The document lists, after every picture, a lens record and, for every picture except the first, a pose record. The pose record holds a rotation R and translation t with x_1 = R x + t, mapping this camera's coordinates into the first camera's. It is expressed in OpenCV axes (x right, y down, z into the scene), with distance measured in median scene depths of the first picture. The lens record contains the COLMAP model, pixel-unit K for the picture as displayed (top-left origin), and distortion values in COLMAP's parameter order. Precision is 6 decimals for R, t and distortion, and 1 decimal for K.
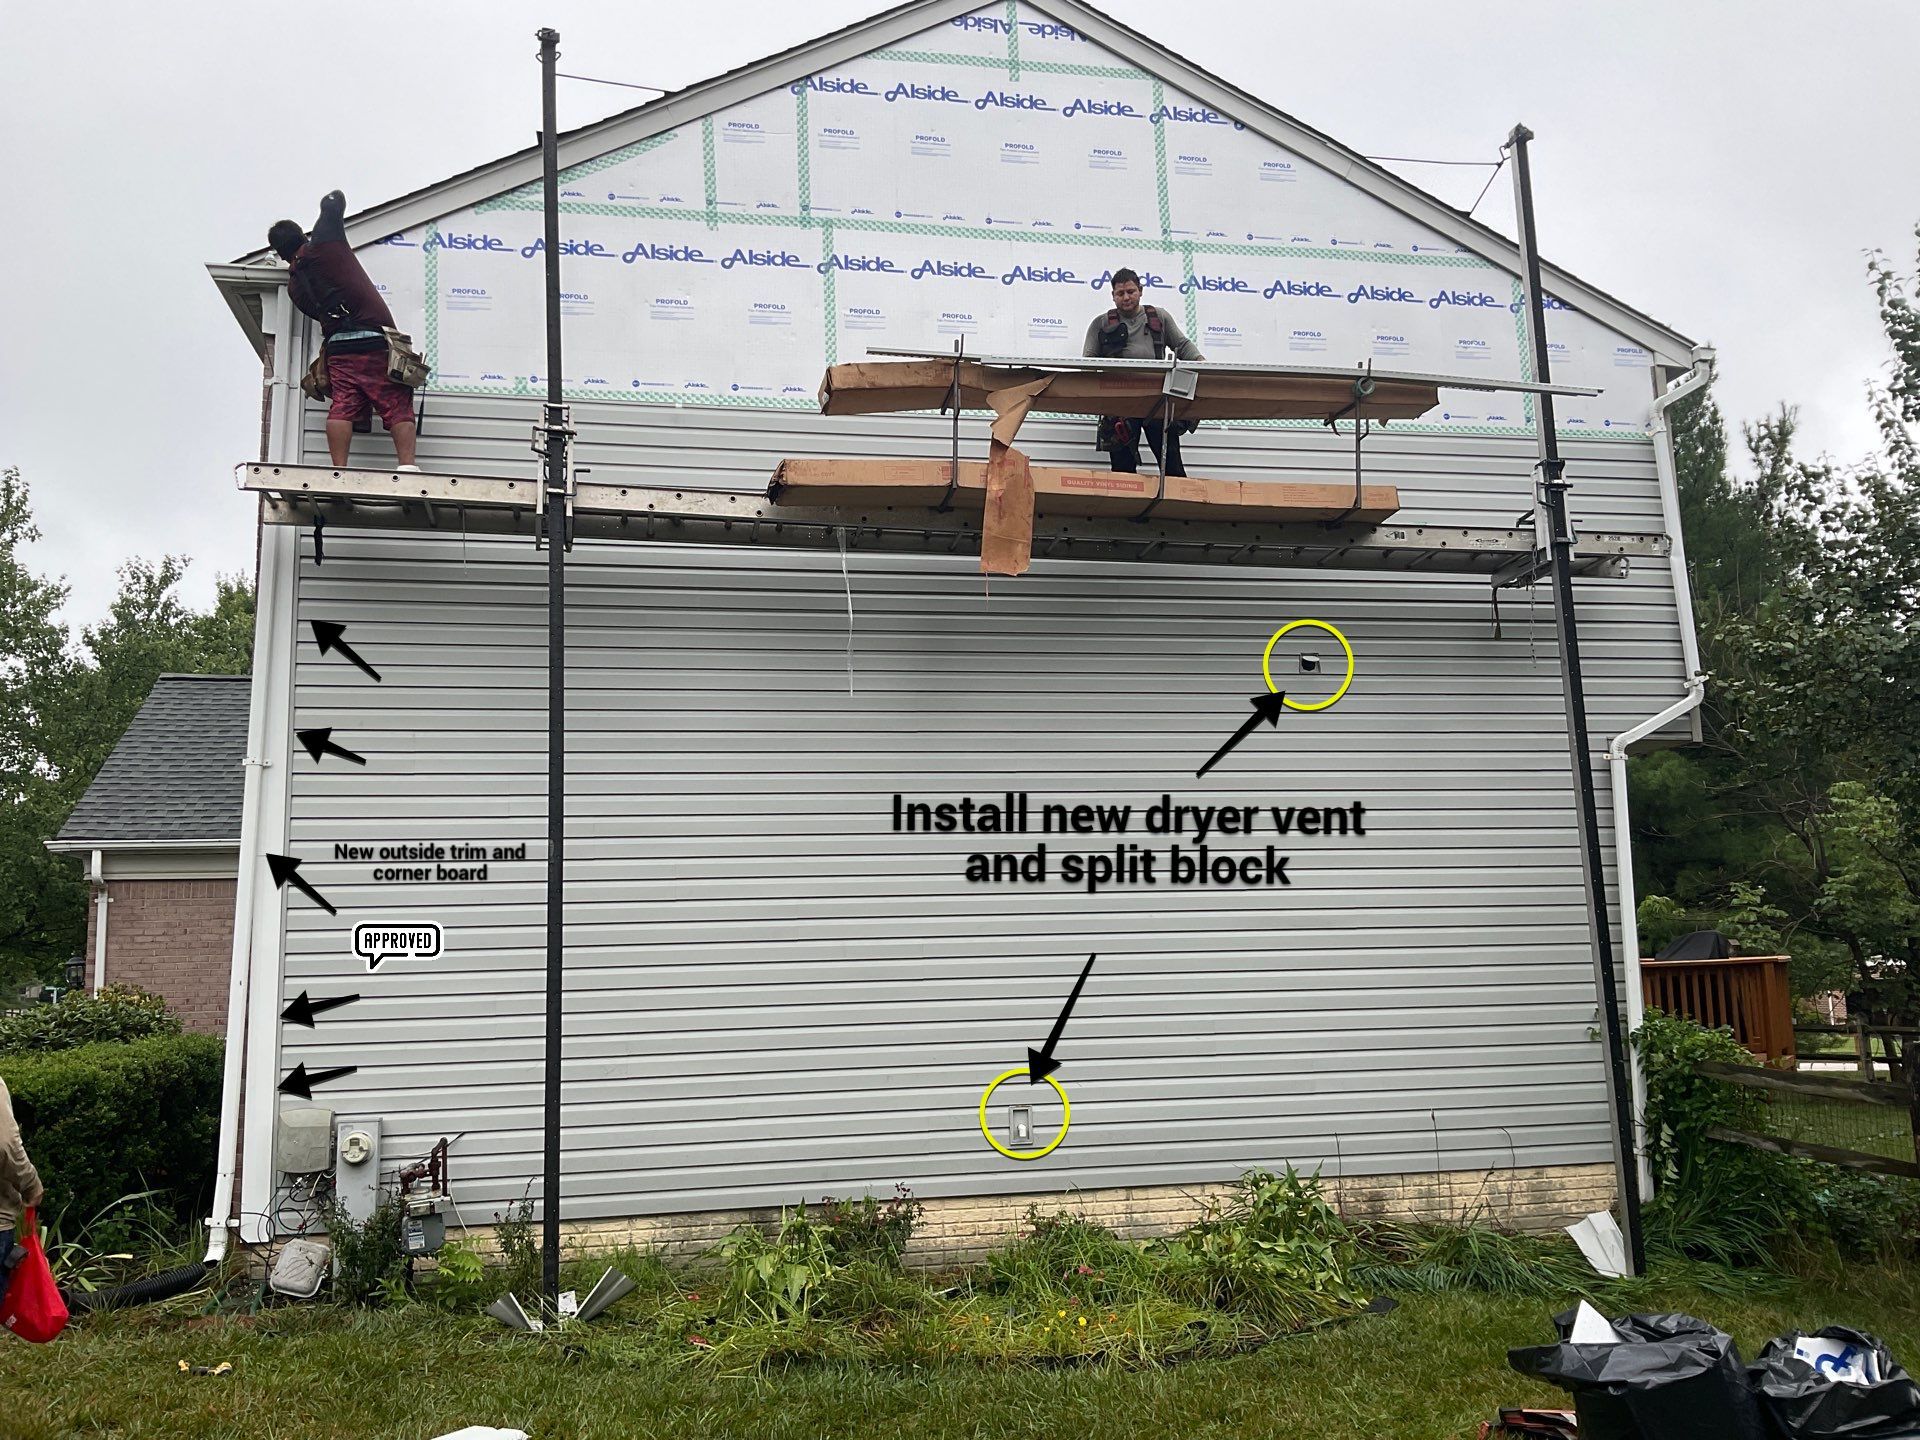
lens RADIAL K [[1614.3, 0, 957.6], [0, 1614.3, 728.4], [0, 0, 1]] dist [0.071335, -0.141952]
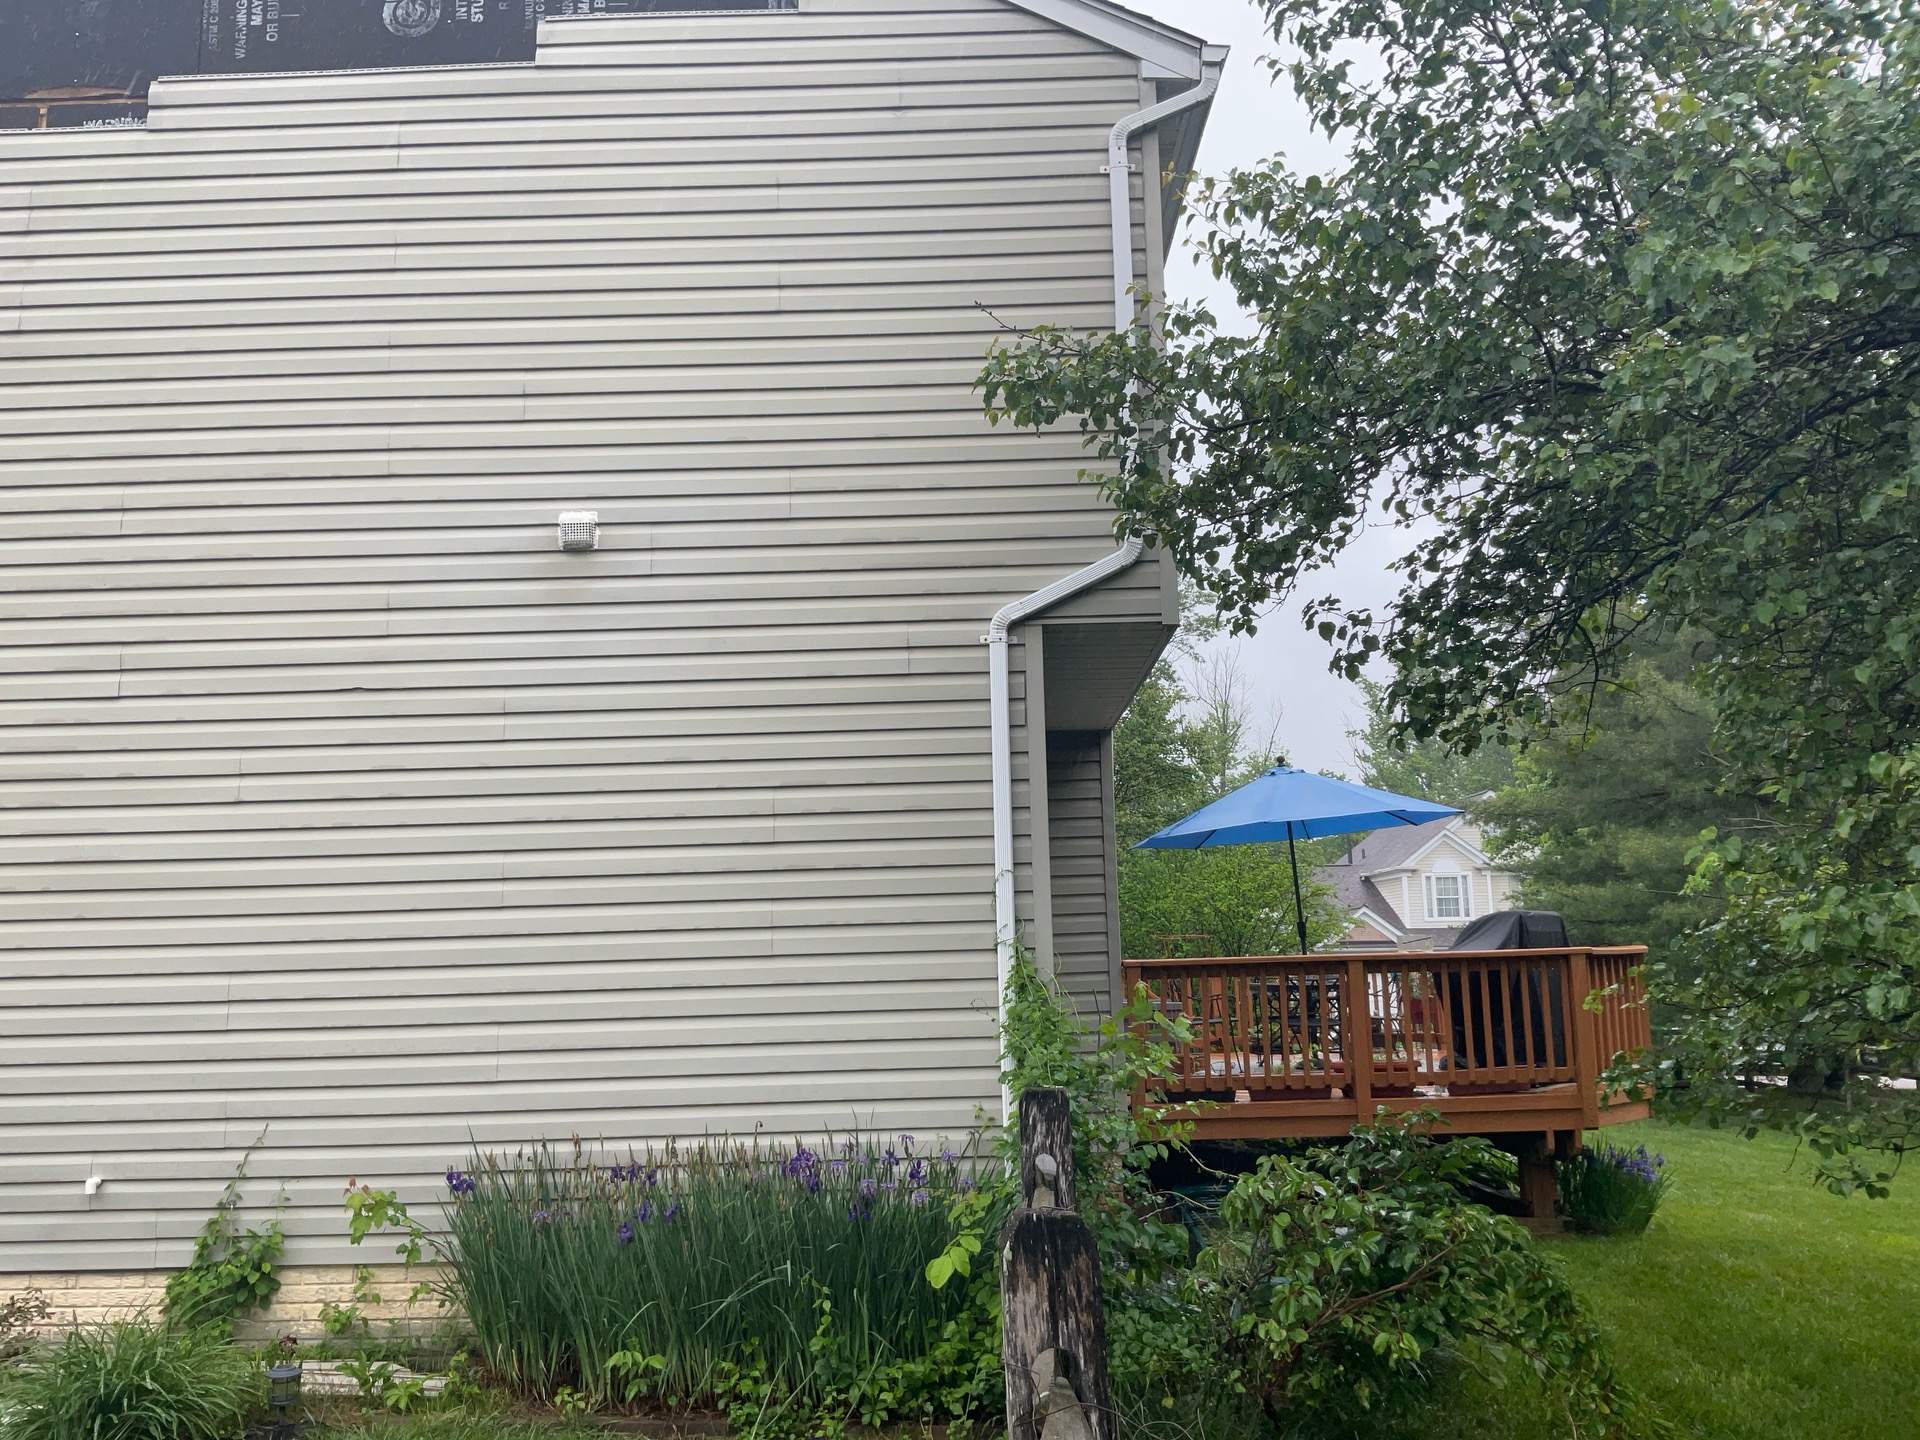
lens RADIAL K [[1622.1, 0, 943.8], [0, 1622.1, 729.0], [0, 0, 1]] dist [0.065608, -0.115717]
pose [[0.979130, -0.025789, -0.201594, 0.539513], [0.026600, 0.999645, 0.001311, 0.052261], [0.201489, -0.006646, 0.979468, 0.348973]]
